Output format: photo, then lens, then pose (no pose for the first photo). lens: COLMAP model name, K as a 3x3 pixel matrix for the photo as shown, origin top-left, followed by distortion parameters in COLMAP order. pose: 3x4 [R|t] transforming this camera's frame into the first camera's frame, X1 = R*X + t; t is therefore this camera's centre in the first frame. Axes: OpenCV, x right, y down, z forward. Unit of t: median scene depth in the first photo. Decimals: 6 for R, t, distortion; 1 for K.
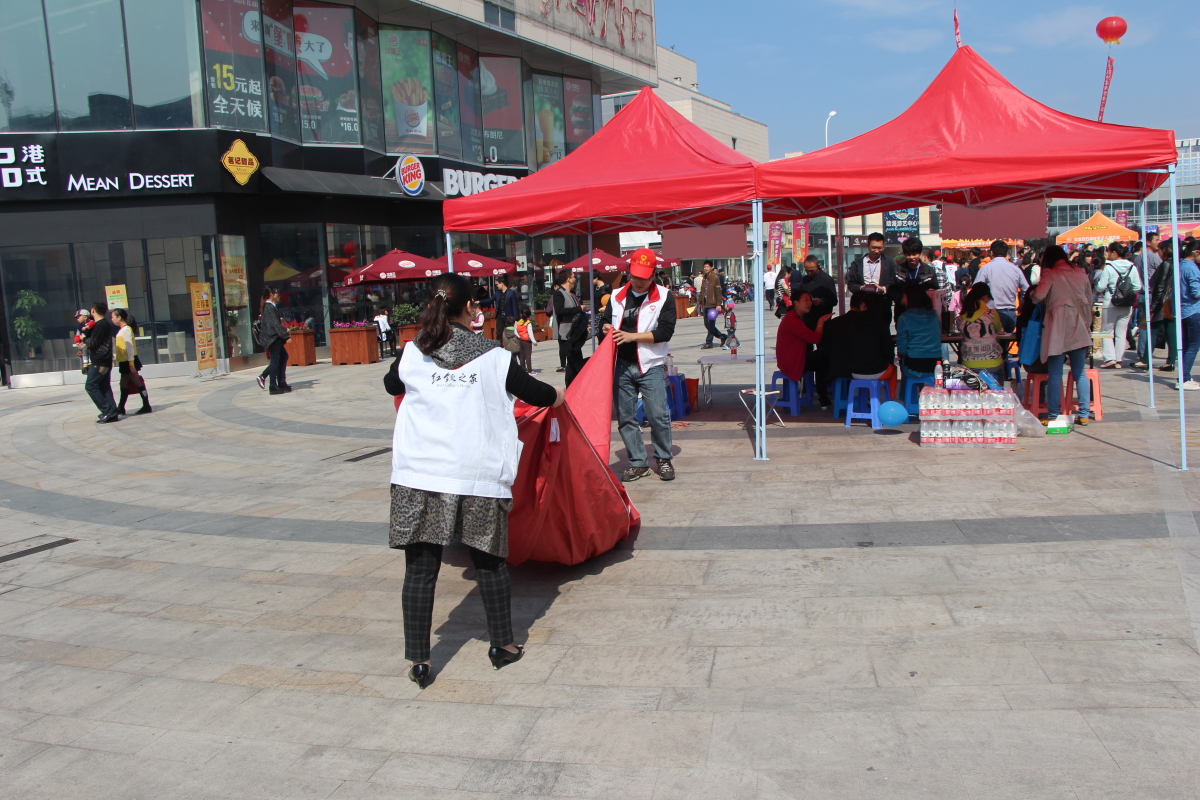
lens RADIAL K [[996.9, 0, 616.8], [0, 996.9, 435.2], [0, 0, 1]] dist [-0.196043, 0.189302]
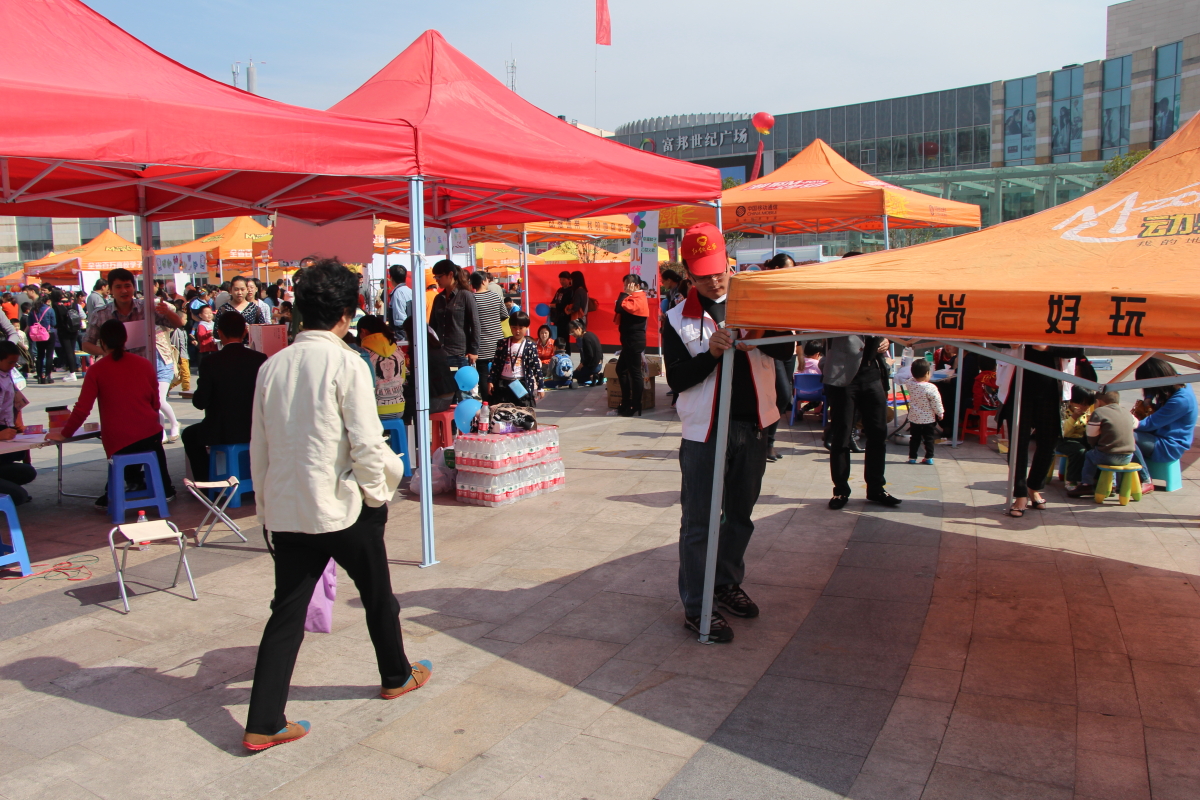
lens RADIAL K [[996.9, 0, 616.8], [0, 996.9, 435.2], [0, 0, 1]] dist [-0.196043, 0.189302]
pose [[0.211007, -0.095692, 0.972789, -0.631270], [0.160016, 0.985153, 0.062199, -0.111980], [-0.964298, 0.142538, 0.223186, 0.965503]]
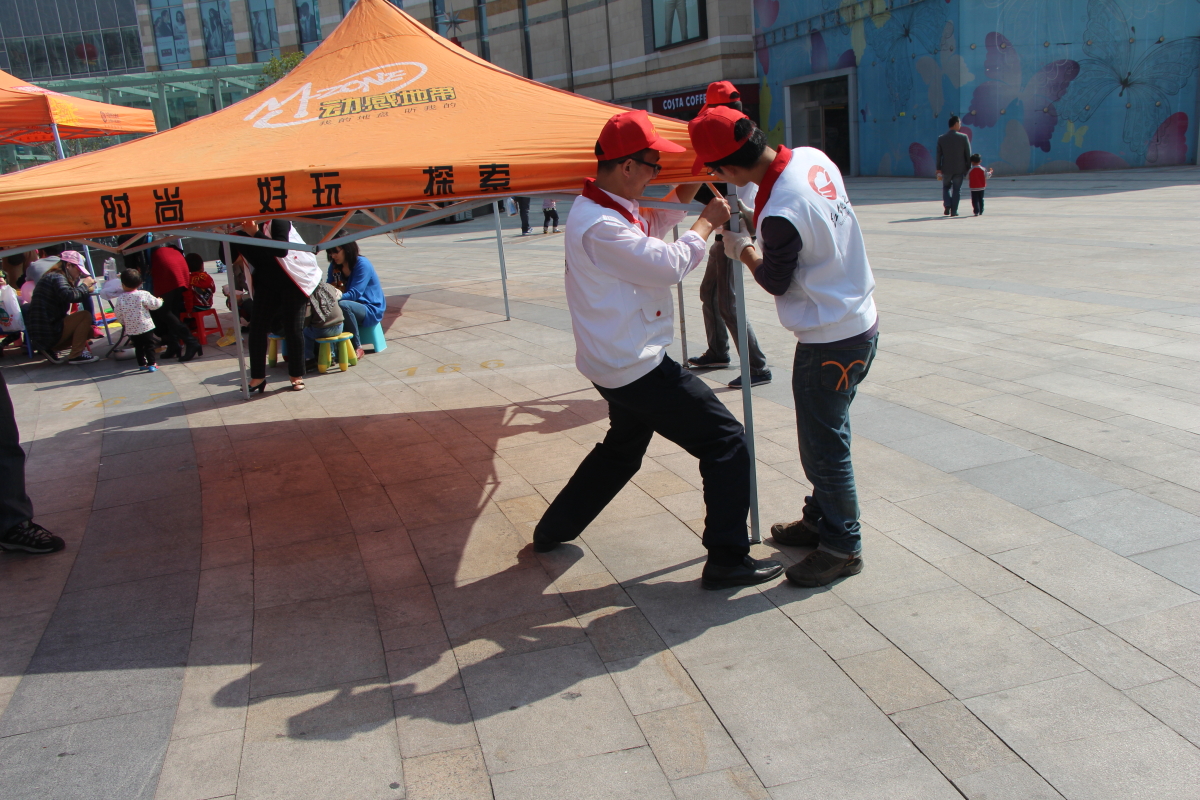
lens RADIAL K [[996.9, 0, 616.8], [0, 996.9, 435.2], [0, 0, 1]] dist [-0.196043, 0.189302]
pose [[-0.544736, -0.138495, 0.827092, -0.690668], [0.236375, 0.920921, 0.309888, -0.103594], [-0.804605, 0.364311, -0.468922, 0.999804]]
